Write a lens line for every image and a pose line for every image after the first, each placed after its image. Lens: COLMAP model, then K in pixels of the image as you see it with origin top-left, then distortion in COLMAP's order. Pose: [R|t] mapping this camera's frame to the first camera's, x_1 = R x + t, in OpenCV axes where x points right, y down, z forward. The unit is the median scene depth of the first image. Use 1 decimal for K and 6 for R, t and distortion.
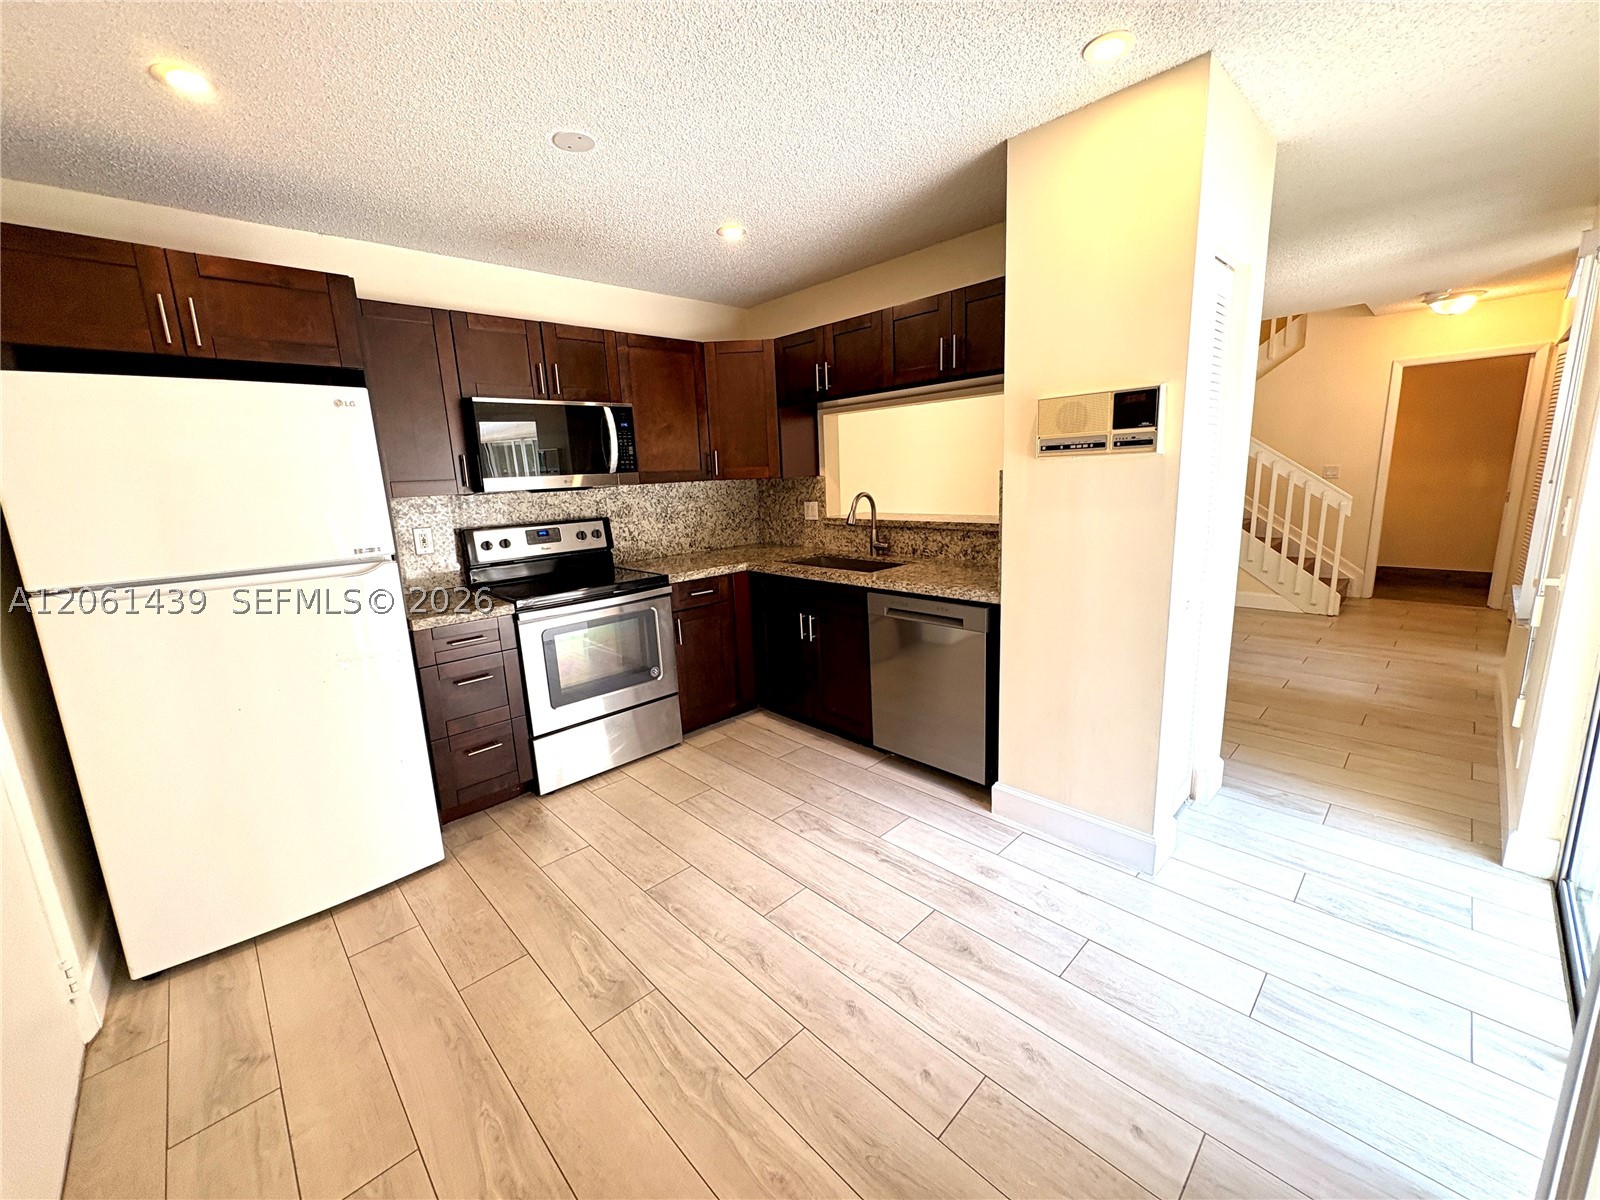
lens RADIAL K [[640.3, 0, 803.6], [0, 640.3, 600.1], [0, 0, 1]] dist [-0.001652, 0.000599]
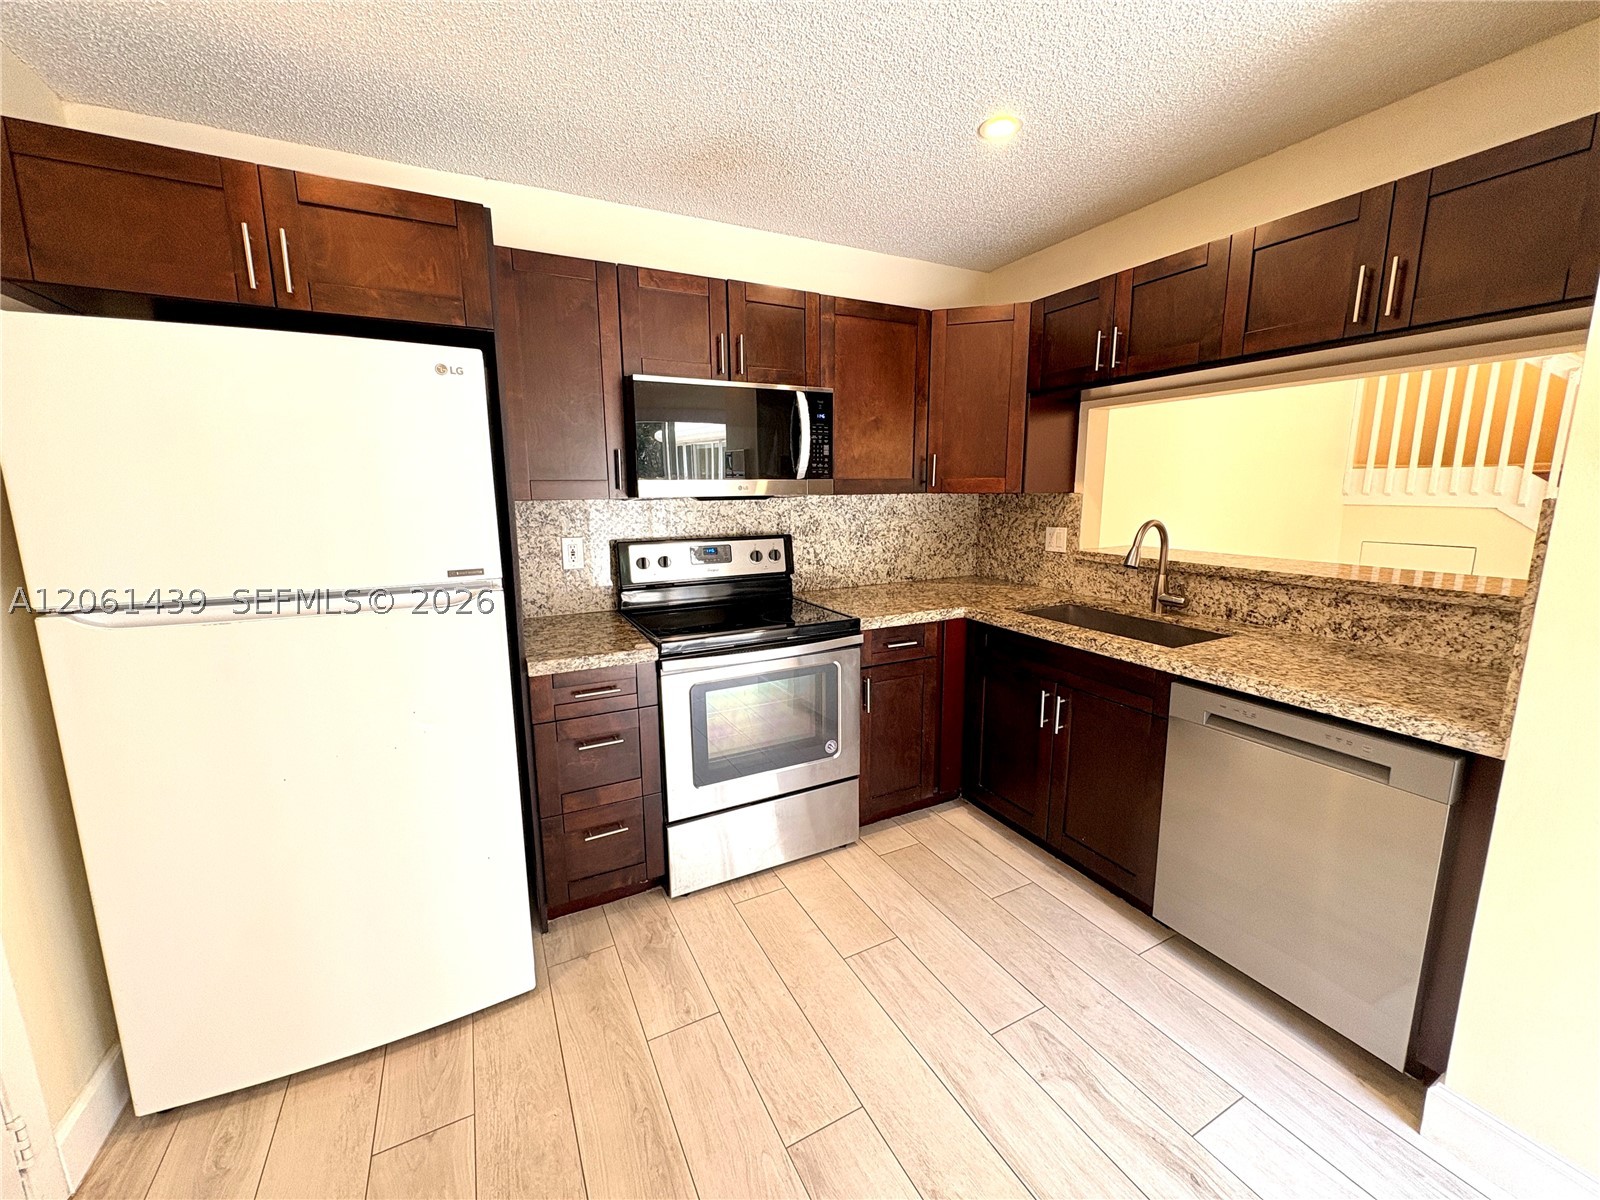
lens RADIAL K [[640.3, 0, 802.5], [0, 640.3, 598.7], [0, 0, 1]] dist [-0.001652, 0.000599]
pose [[0.958073, 0.084764, -0.273698, -0.079845], [-0.089421, 0.995983, -0.004560, -0.056339], [0.272212, 0.028843, 0.961805, 0.287750]]
